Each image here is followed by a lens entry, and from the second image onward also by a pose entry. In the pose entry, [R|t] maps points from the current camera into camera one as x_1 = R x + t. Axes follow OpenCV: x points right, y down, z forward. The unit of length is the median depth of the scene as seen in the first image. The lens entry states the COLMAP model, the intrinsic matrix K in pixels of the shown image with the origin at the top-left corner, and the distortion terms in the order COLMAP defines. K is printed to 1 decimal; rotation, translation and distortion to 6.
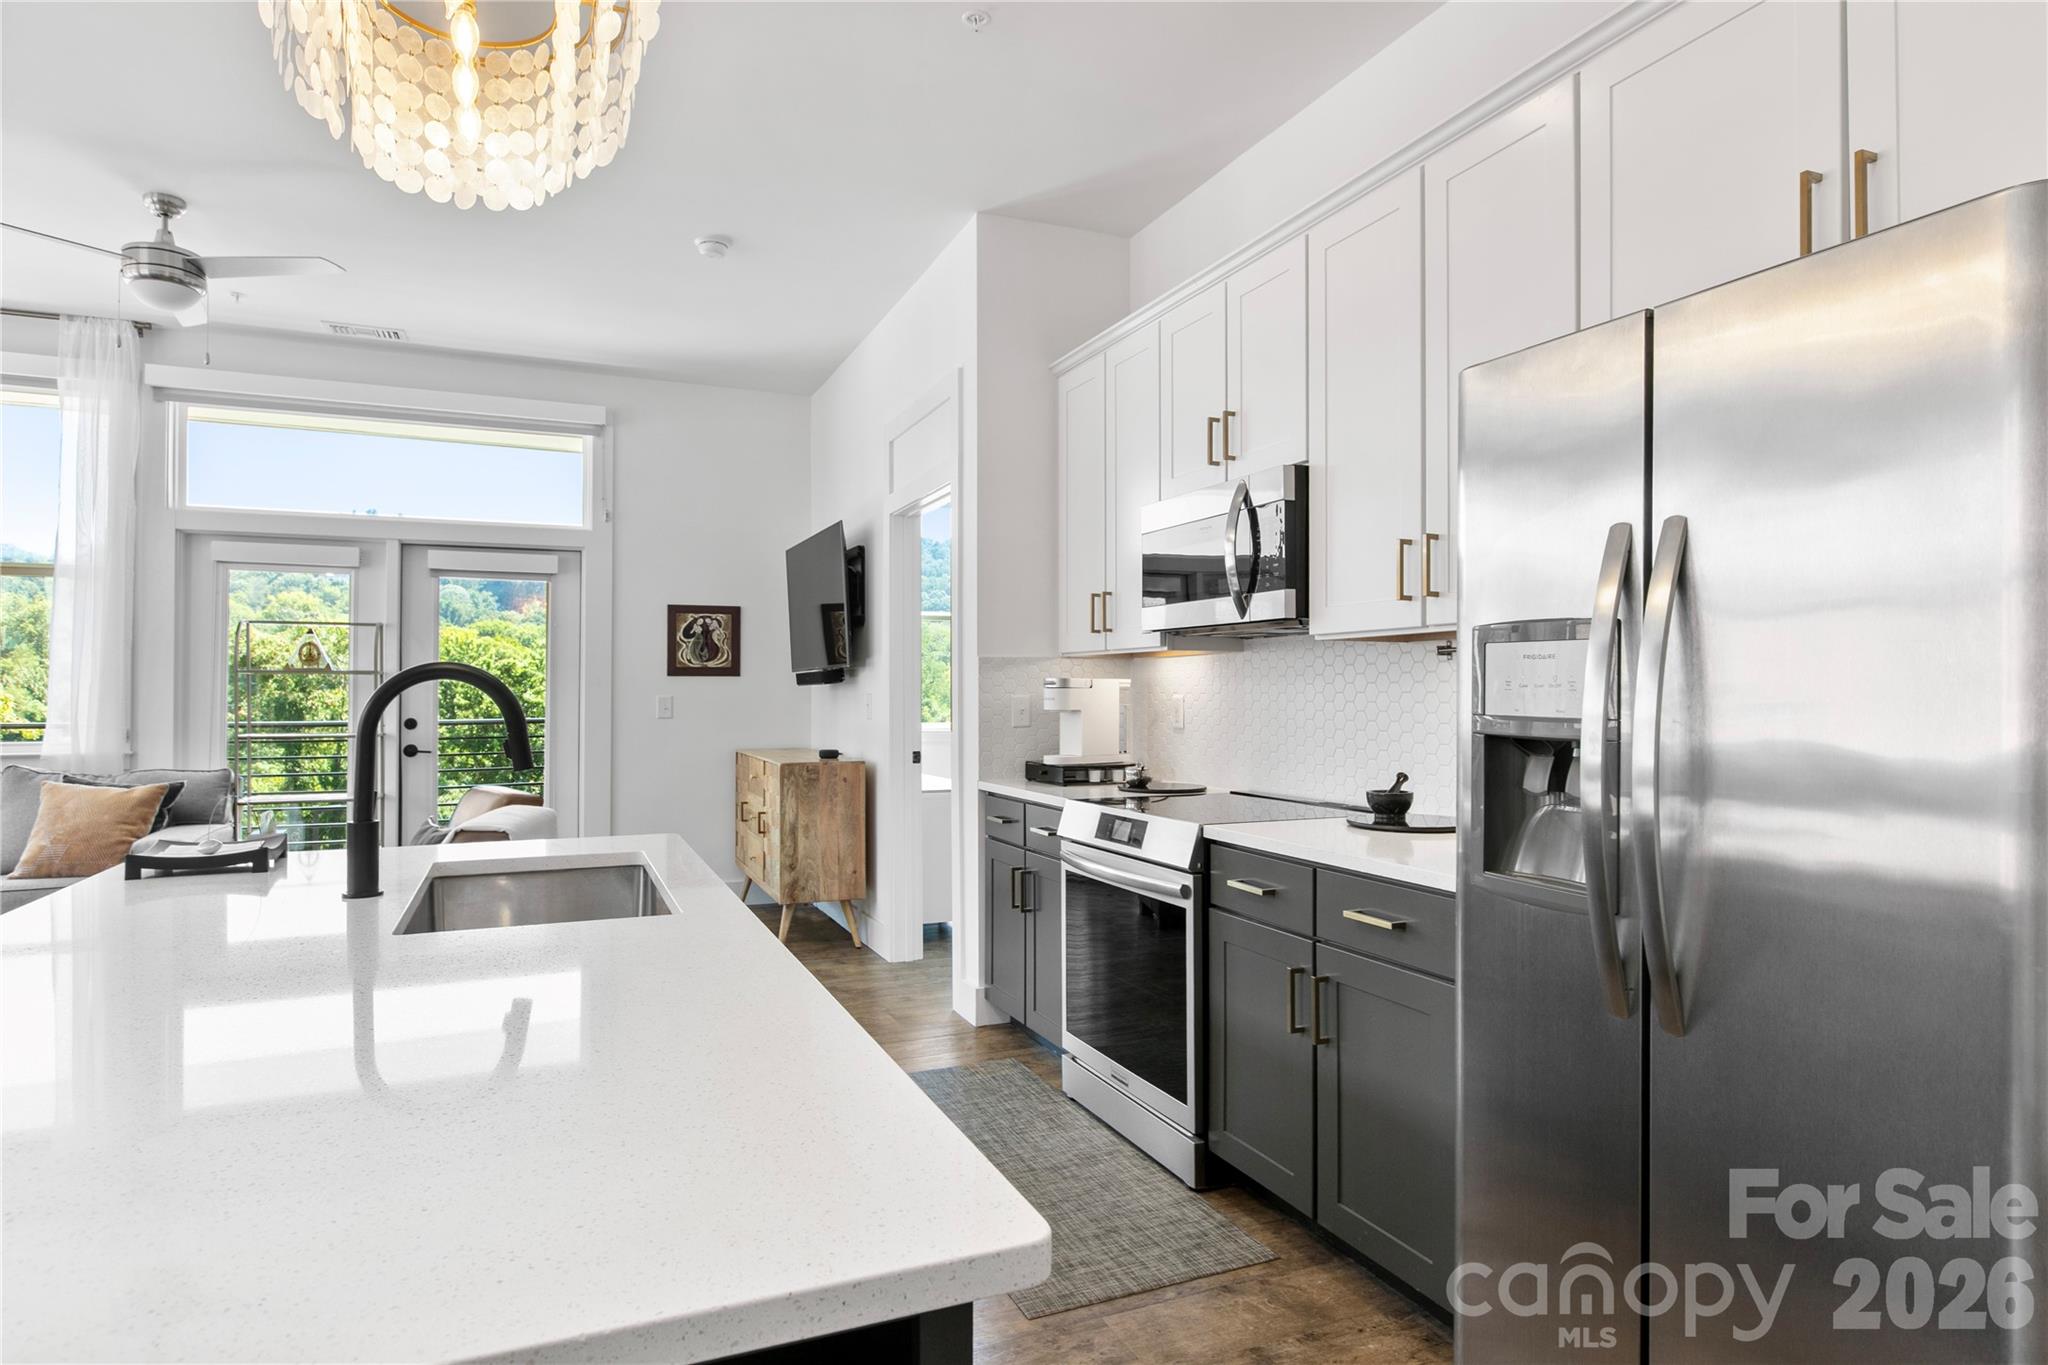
lens RADIAL K [[1163.1, 0, 1021.4], [0, 1163.1, 680.0], [0, 0, 1]] dist [0.010485, 0.002073]
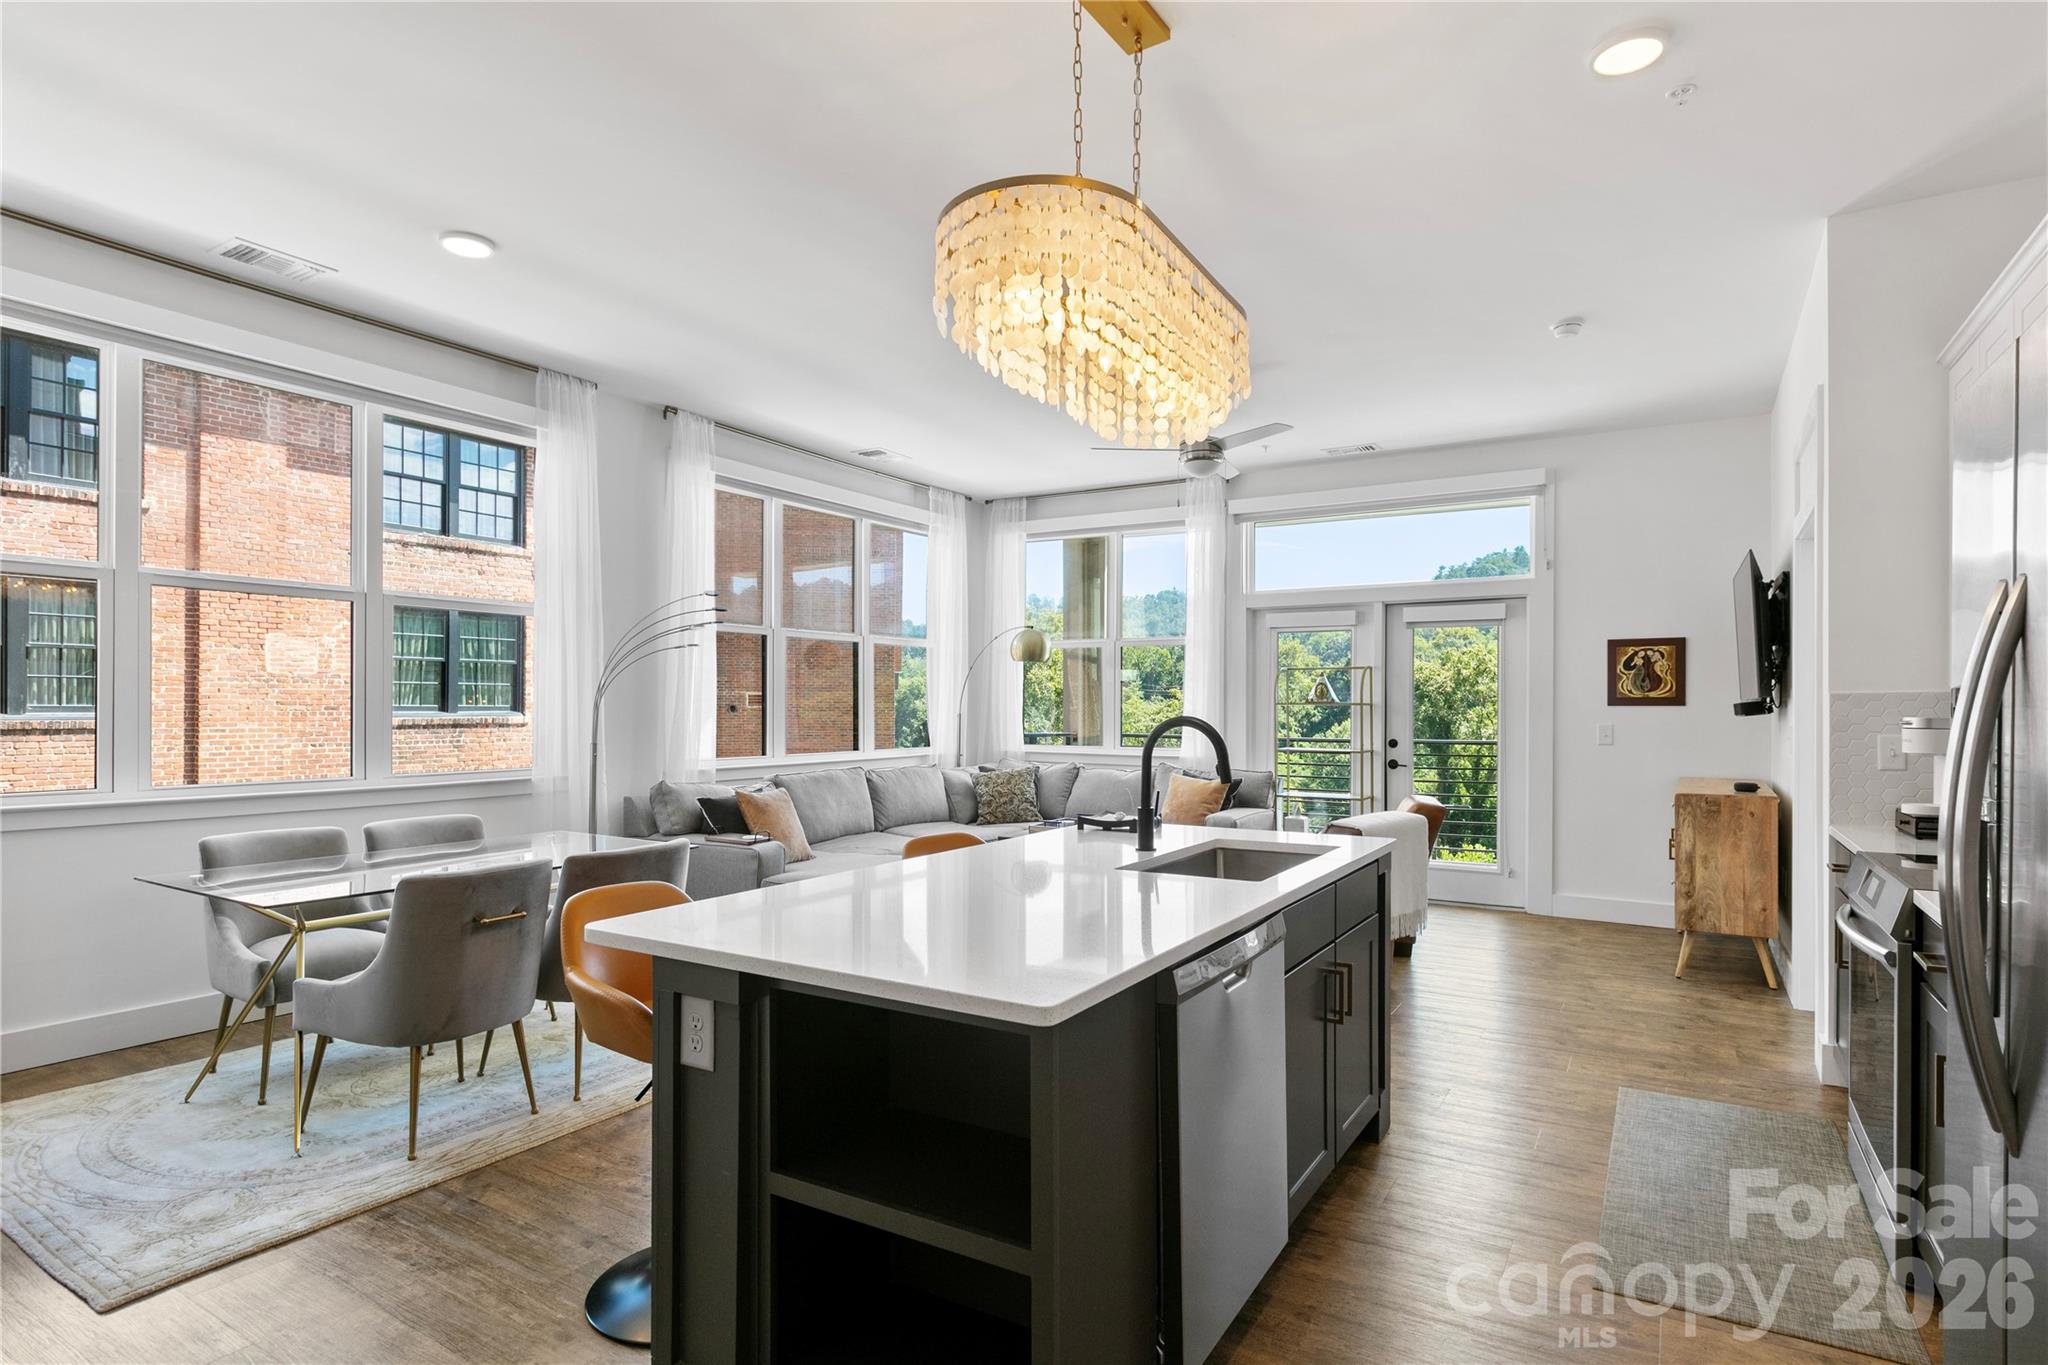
lens RADIAL K [[1078.4, 0, 1024.1], [0, 1078.4, 707.6], [0, 0, 1]] dist [0.008753, -0.002875]
pose [[0.583820, 0.001568, -0.811882, 0.210687], [0.006539, 0.999957, 0.006633, -0.013001], [0.811857, -0.009182, 0.583784, -0.026299]]
